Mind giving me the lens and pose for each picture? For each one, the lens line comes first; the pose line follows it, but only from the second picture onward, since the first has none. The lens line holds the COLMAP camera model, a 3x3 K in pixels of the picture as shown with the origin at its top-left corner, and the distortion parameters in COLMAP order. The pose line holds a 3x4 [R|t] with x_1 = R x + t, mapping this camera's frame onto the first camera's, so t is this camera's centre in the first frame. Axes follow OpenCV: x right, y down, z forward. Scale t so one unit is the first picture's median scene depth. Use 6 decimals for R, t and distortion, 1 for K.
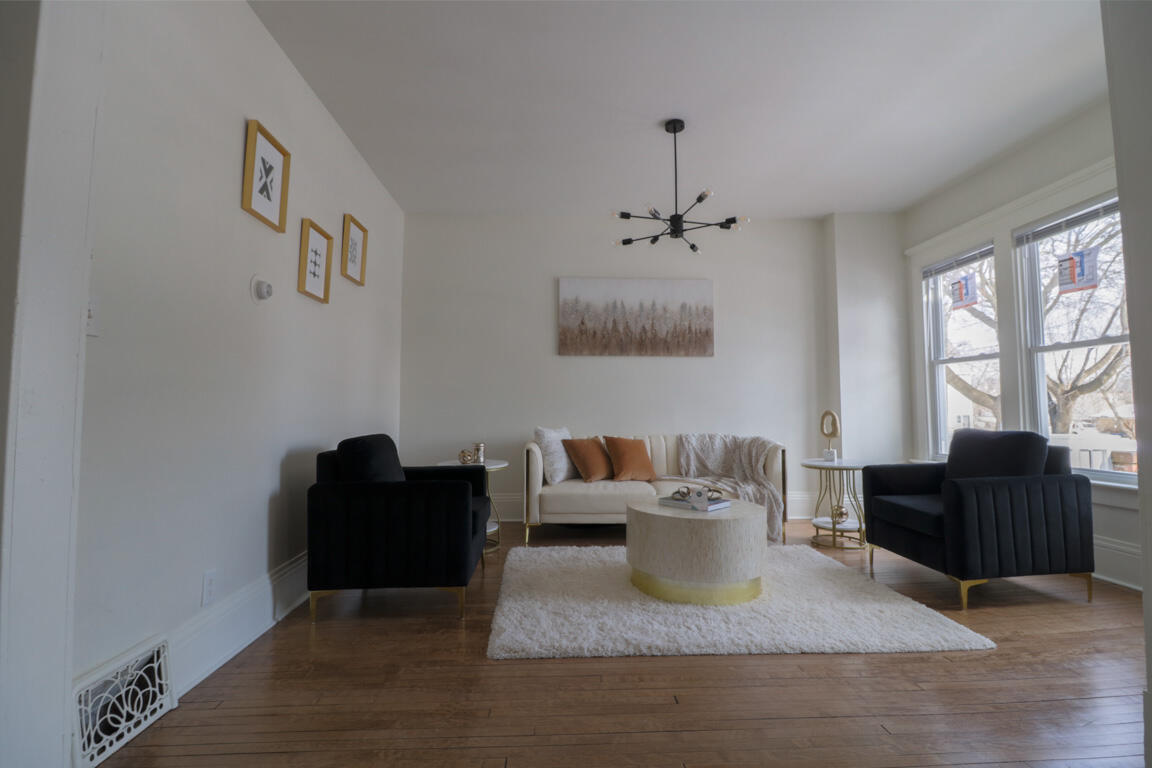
lens RADIAL K [[530.8, 0, 577.4], [0, 530.8, 378.9], [0, 0, 1]] dist [-0.014705, -0.000790]
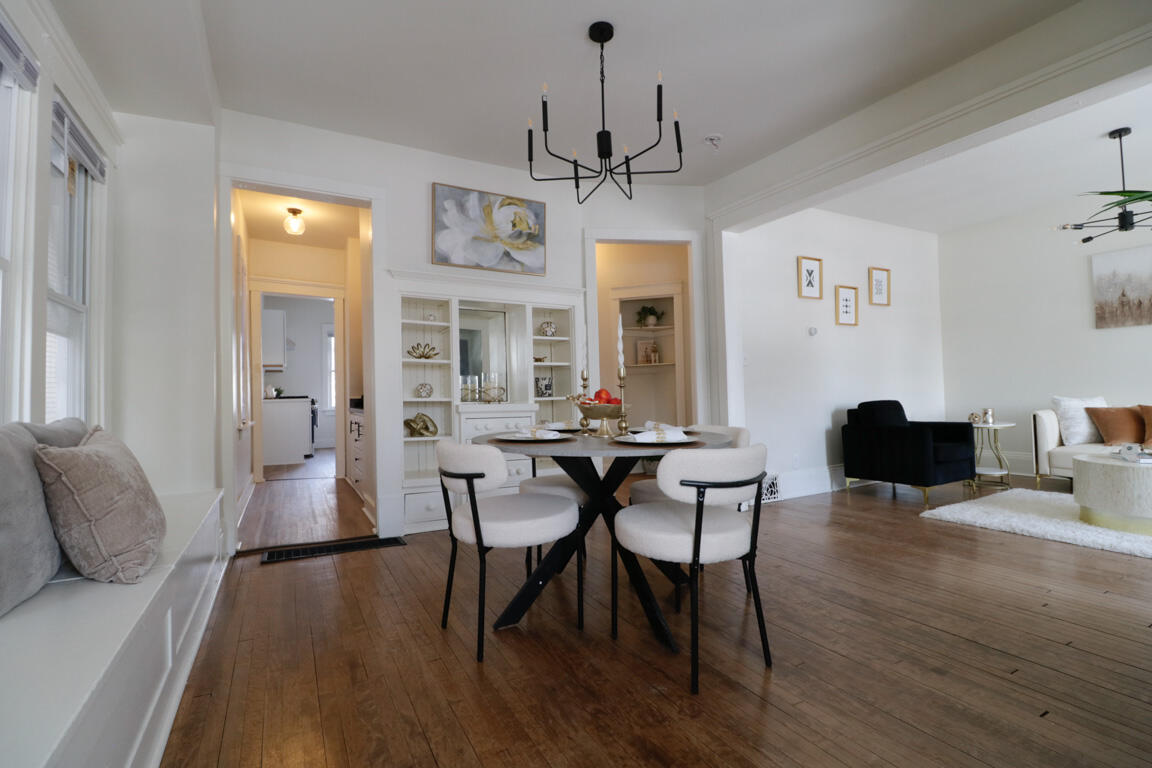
lens RADIAL K [[530.8, 0, 577.4], [0, 530.8, 378.9], [0, 0, 1]] dist [-0.014705, -0.000790]
pose [[0.434466, -0.035690, -0.899981, 0.500888], [0.077547, 0.996986, -0.002101, -0.026228], [0.897344, -0.068878, 0.435925, -0.437814]]
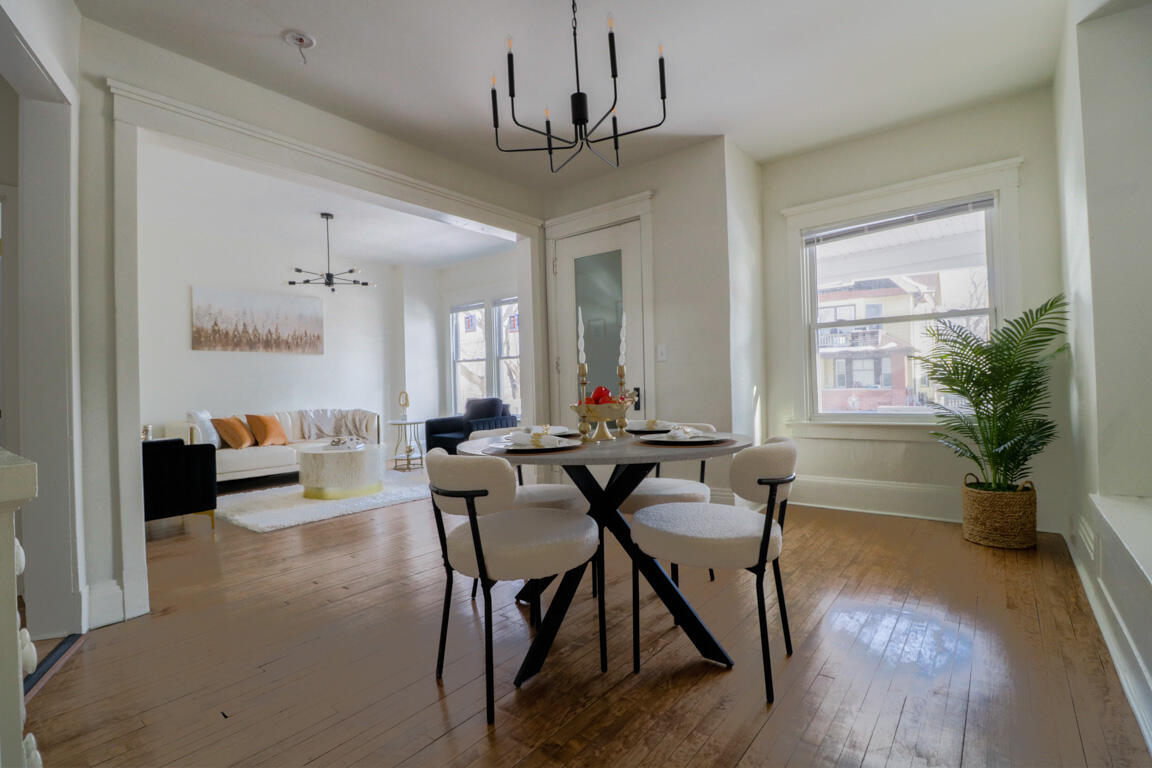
lens RADIAL K [[530.8, 0, 577.4], [0, 530.8, 378.9], [0, 0, 1]] dist [-0.014705, -0.000790]
pose [[0.657222, -0.011396, 0.753611, -0.399279], [-0.020549, 0.999243, 0.033031, -0.040840], [-0.753417, -0.037195, 0.656490, -0.481654]]
